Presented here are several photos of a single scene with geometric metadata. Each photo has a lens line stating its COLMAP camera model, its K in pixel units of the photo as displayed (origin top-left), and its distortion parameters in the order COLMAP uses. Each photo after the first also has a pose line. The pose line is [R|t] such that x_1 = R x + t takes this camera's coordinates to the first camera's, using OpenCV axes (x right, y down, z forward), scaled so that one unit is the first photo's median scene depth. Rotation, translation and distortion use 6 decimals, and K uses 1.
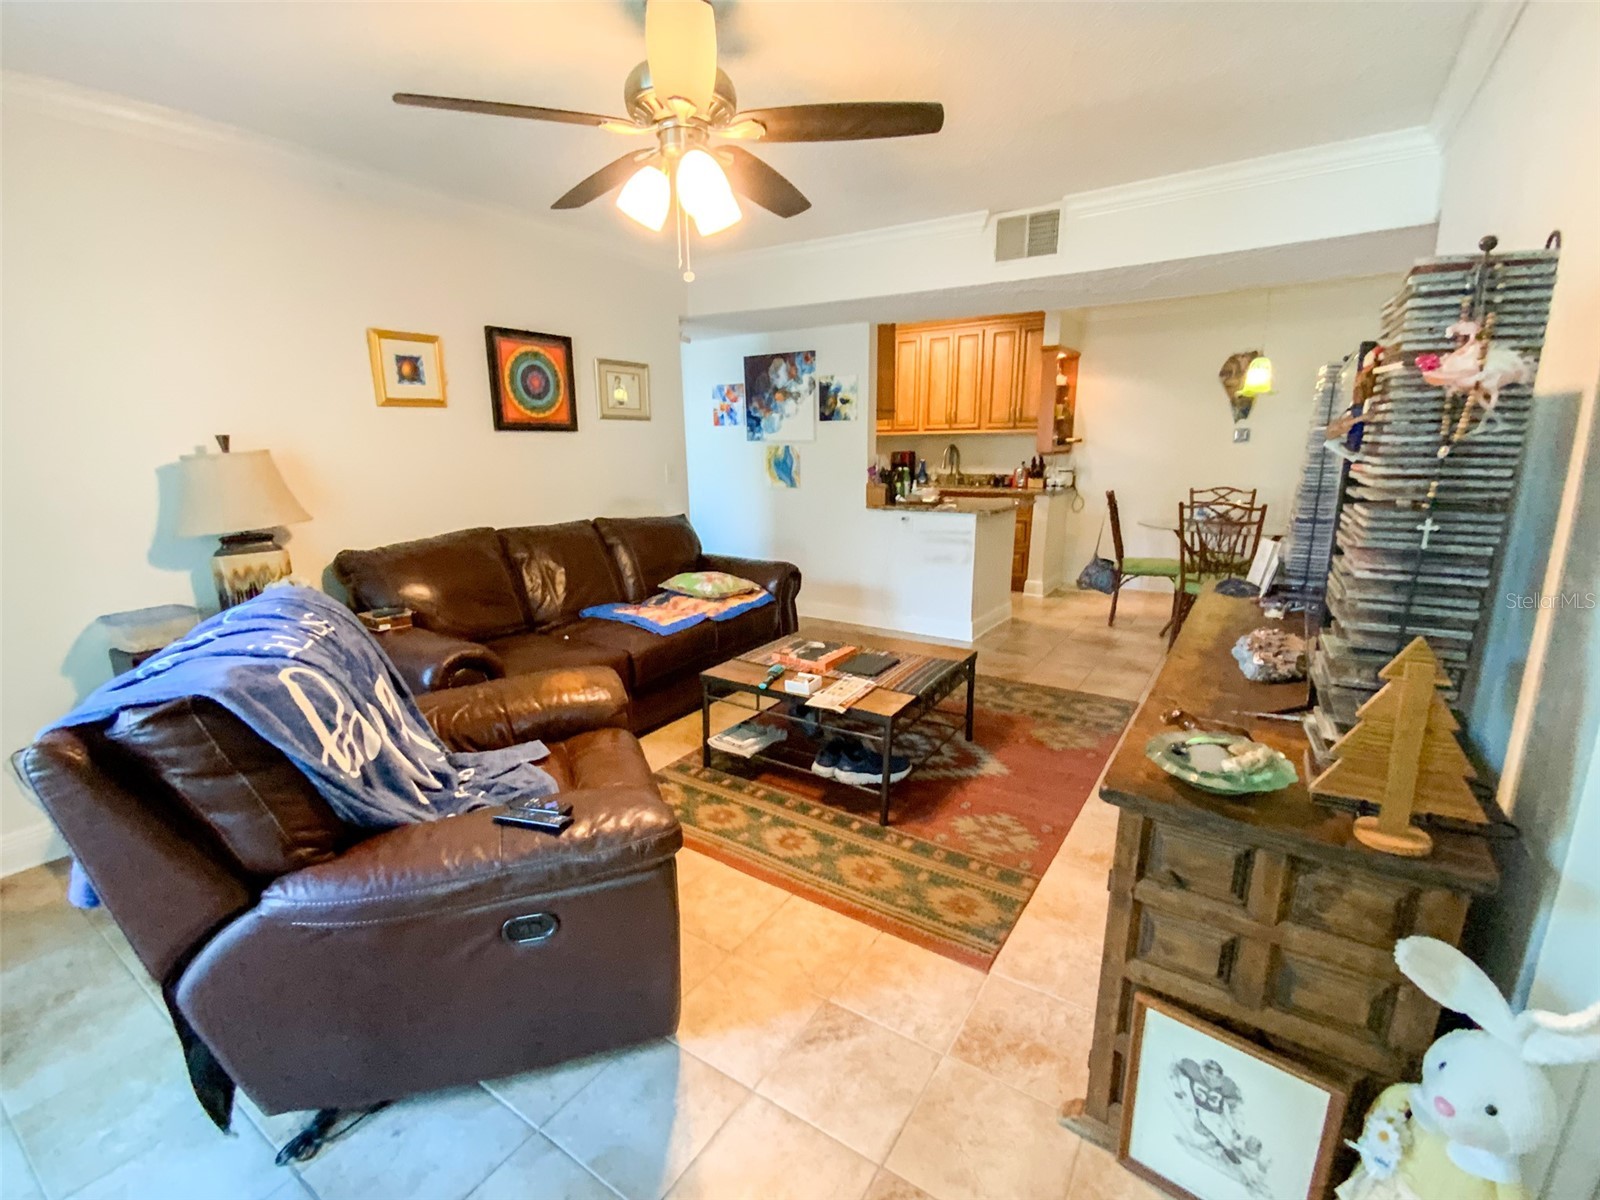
lens RADIAL K [[709.6, 0, 805.0], [0, 709.6, 609.0], [0, 0, 1]] dist [0.025881, -0.017105]
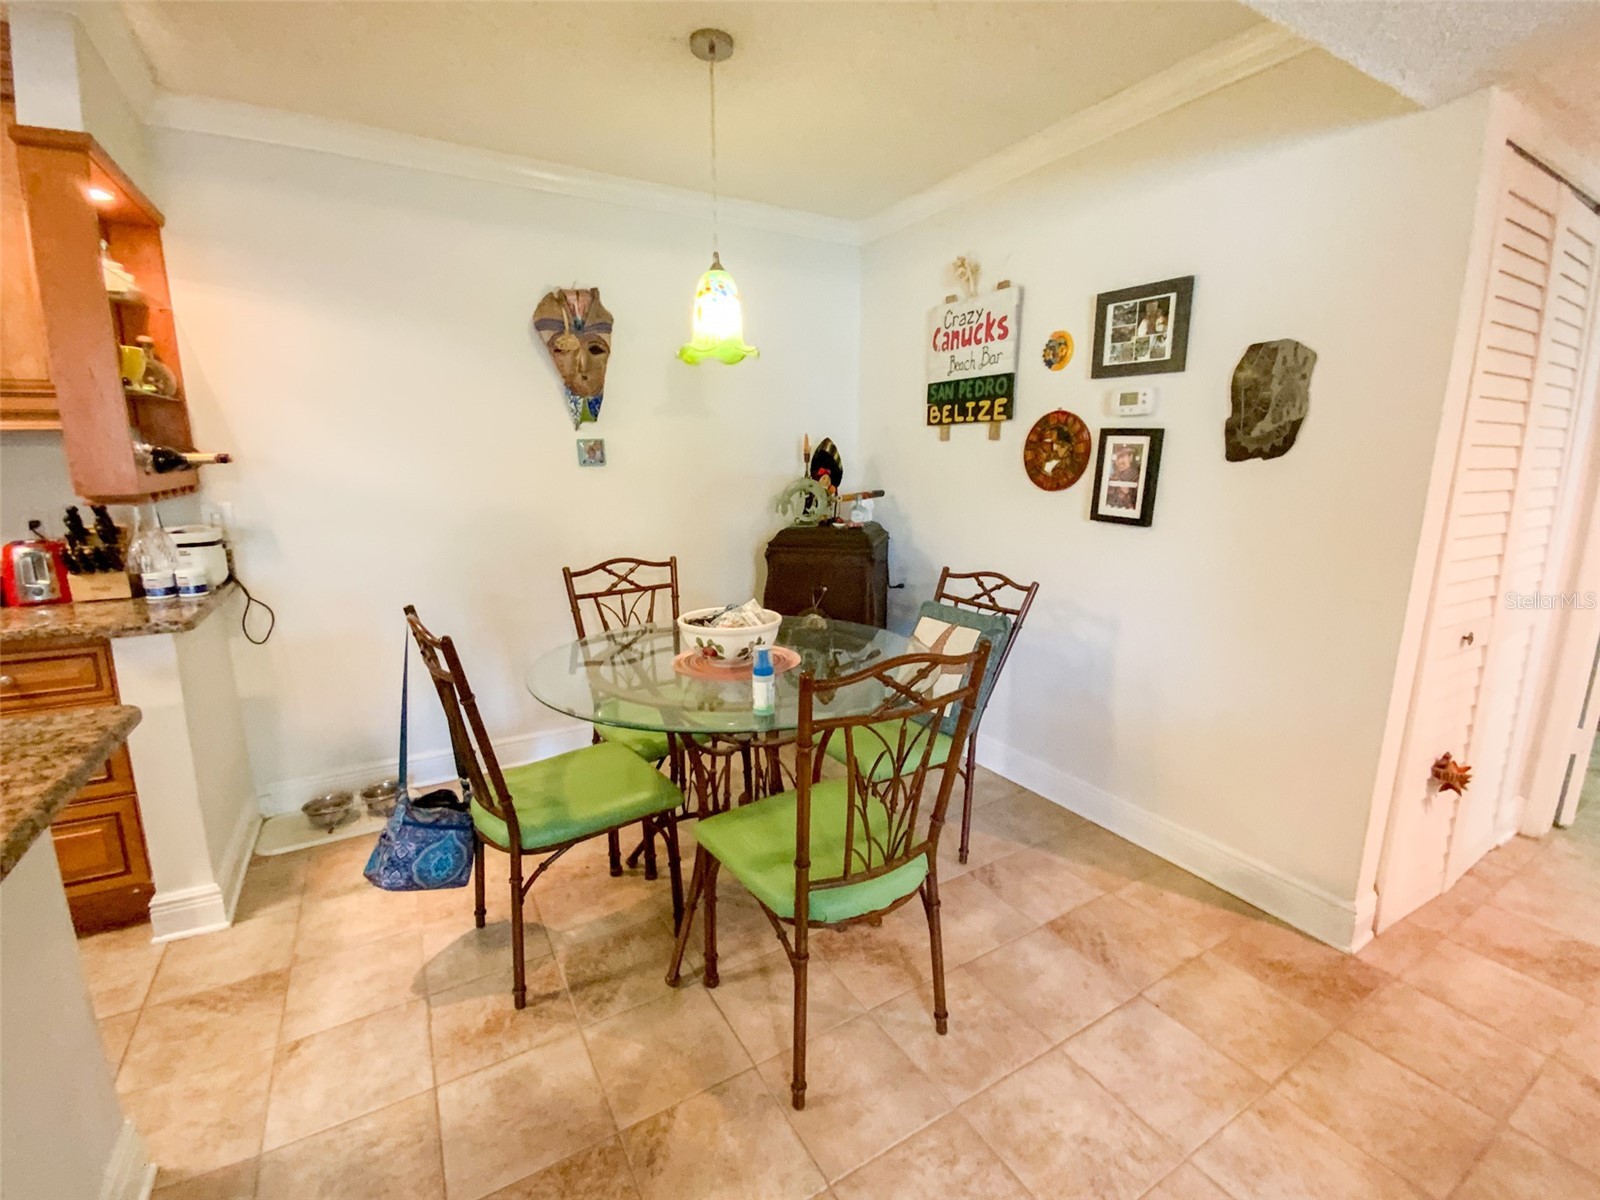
lens RADIAL K [[695.9, 0, 794.9], [0, 695.9, 603.1], [0, 0, 1]] dist [0.024634, -0.022369]
pose [[0.453032, -0.168574, 0.875411, 0.220373], [0.200297, 0.976101, 0.084308, -0.155748], [-0.868702, 0.137148, 0.475970, 0.673510]]
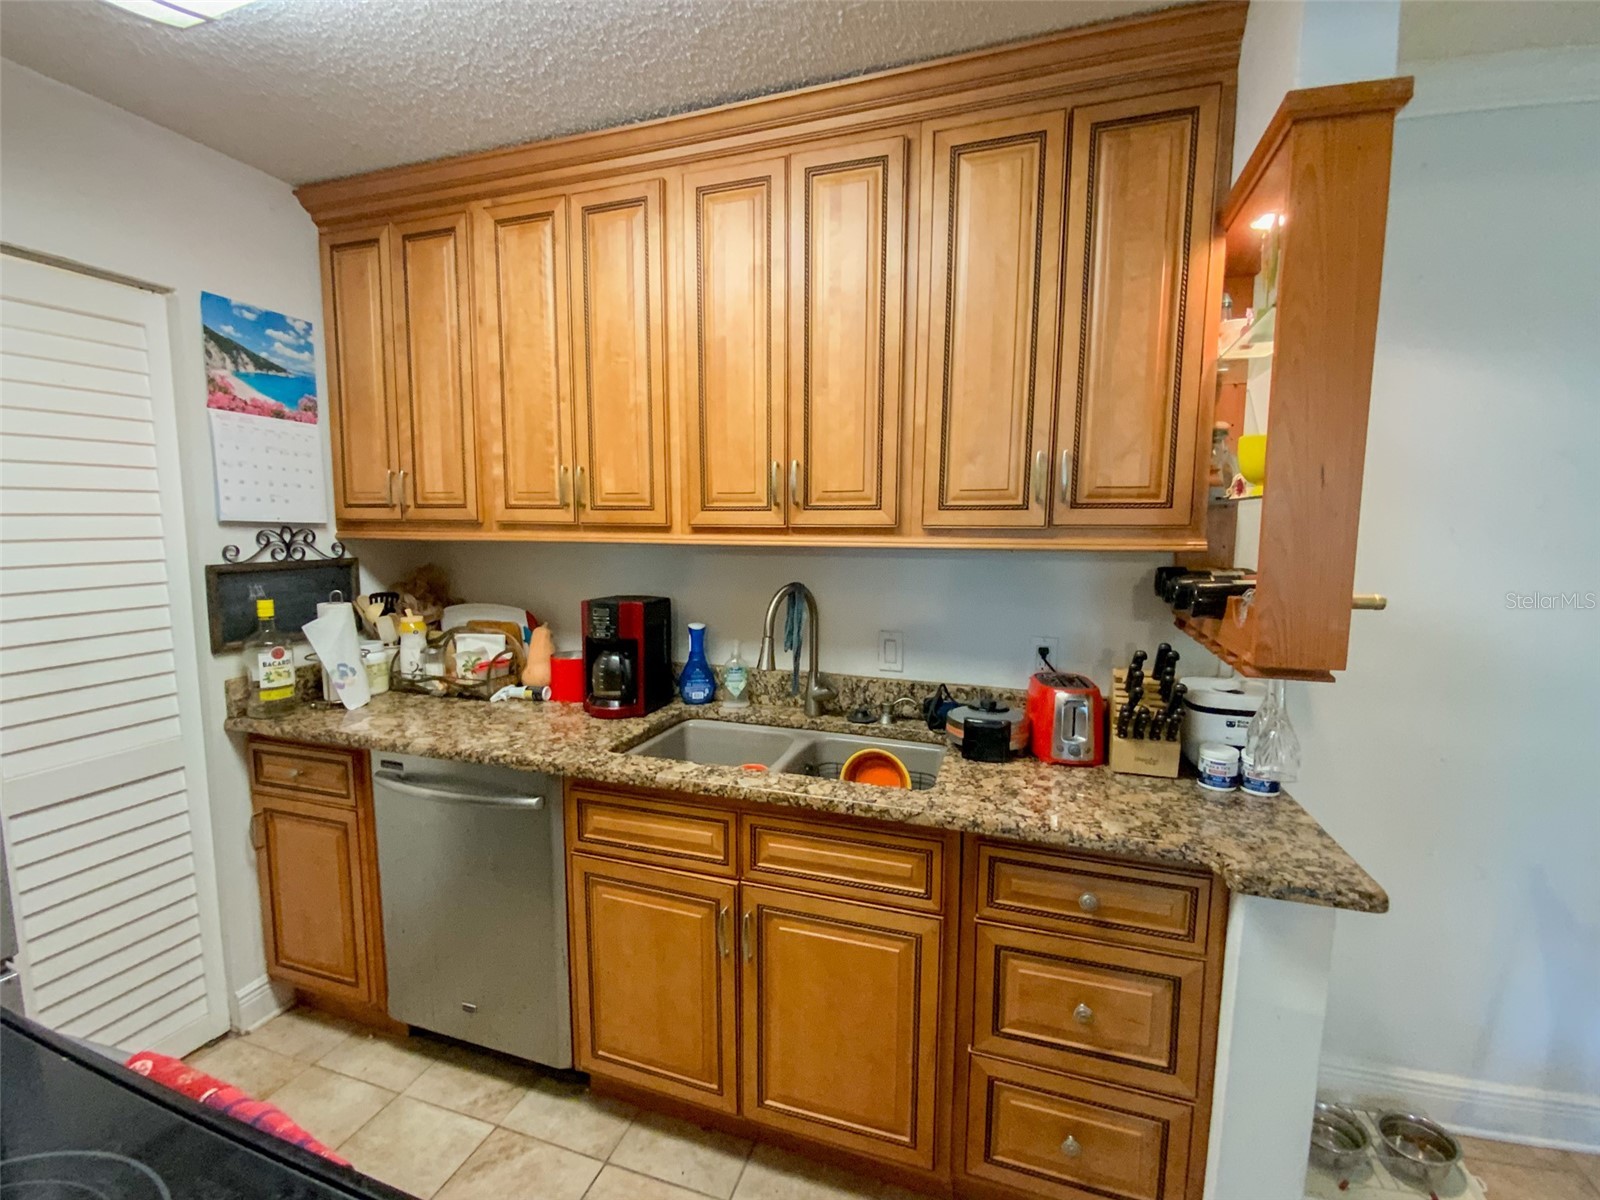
lens RADIAL K [[703.8, 0, 800.0], [0, 703.8, 600.0], [0, 0, 1]] dist [0.000828, 0.013266]
pose [[0.969261, -0.011890, 0.245746, 0.179453], [0.043740, 0.991248, -0.124557, -0.240887], [-0.242114, 0.131478, 0.961298, 0.931813]]
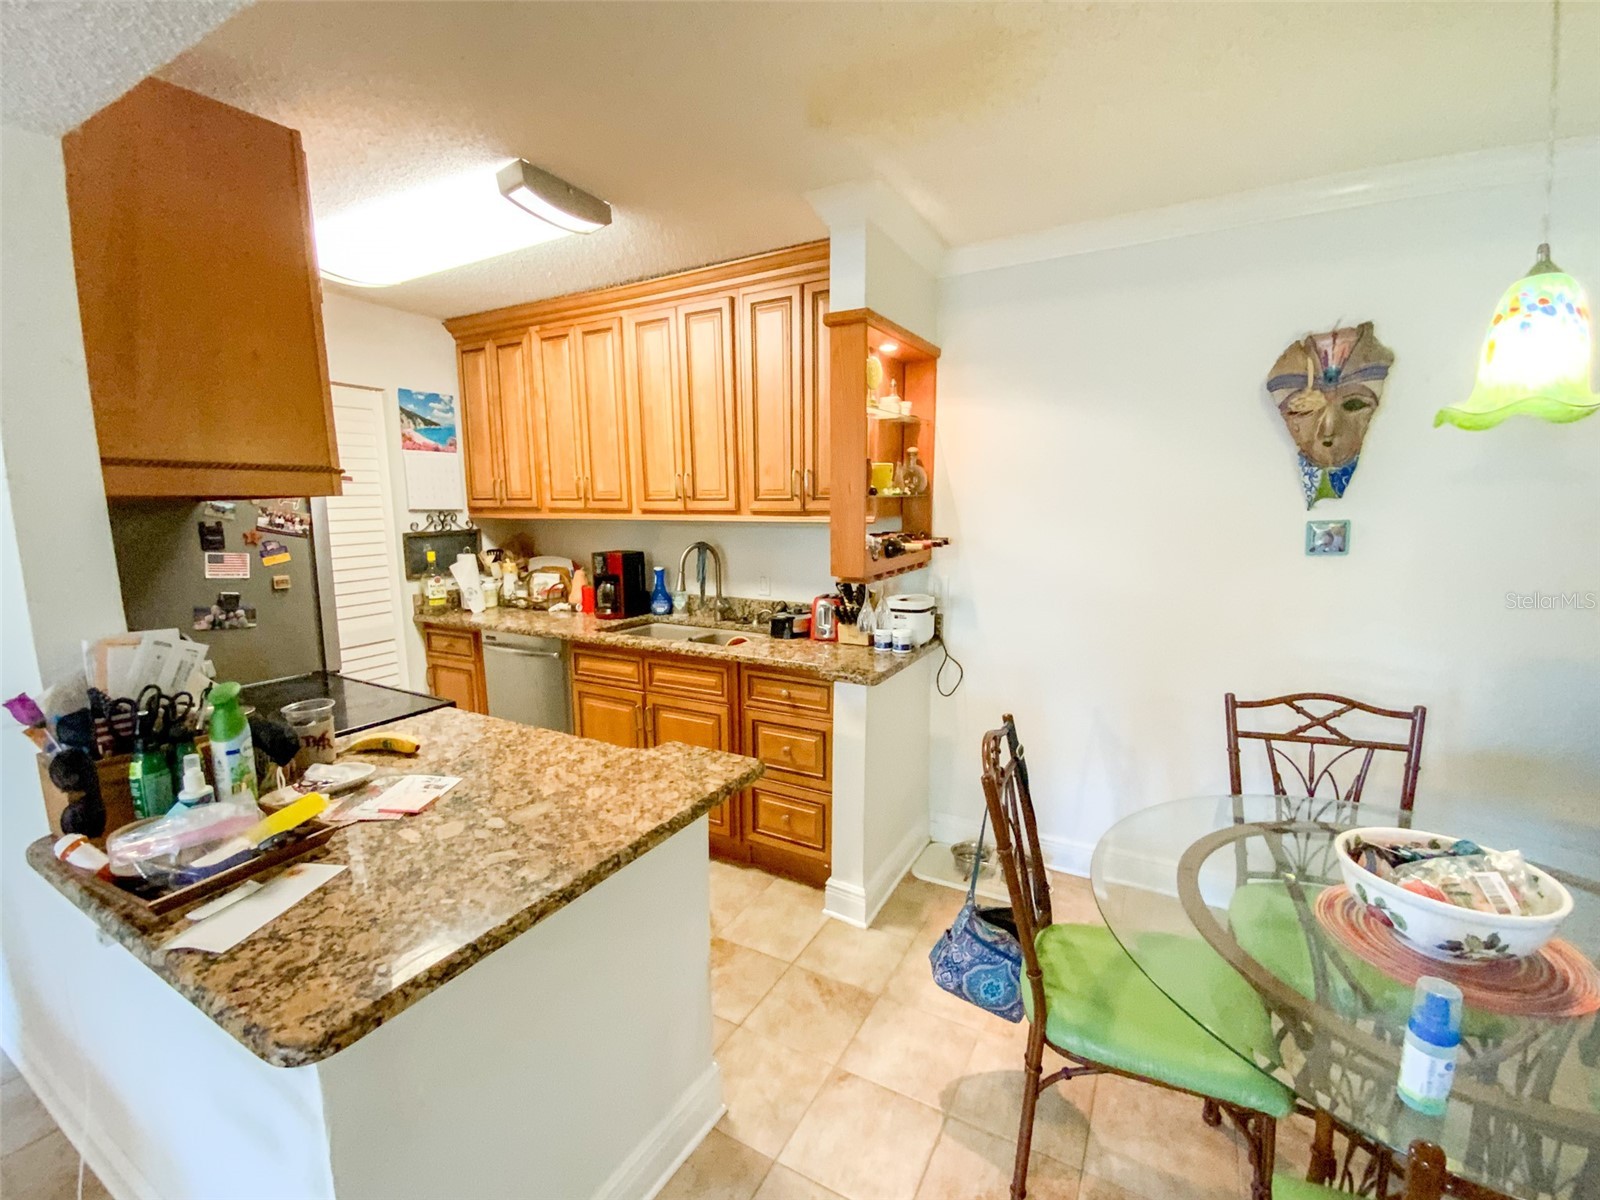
lens RADIAL K [[682.0, 0, 808.4], [0, 682.0, 605.5], [0, 0, 1]] dist [0.022736, -0.021961]
pose [[0.997233, -0.008525, 0.073850, 0.310995], [0.014680, 0.996424, -0.083203, -0.187925], [-0.072877, 0.084057, 0.993792, 0.679150]]
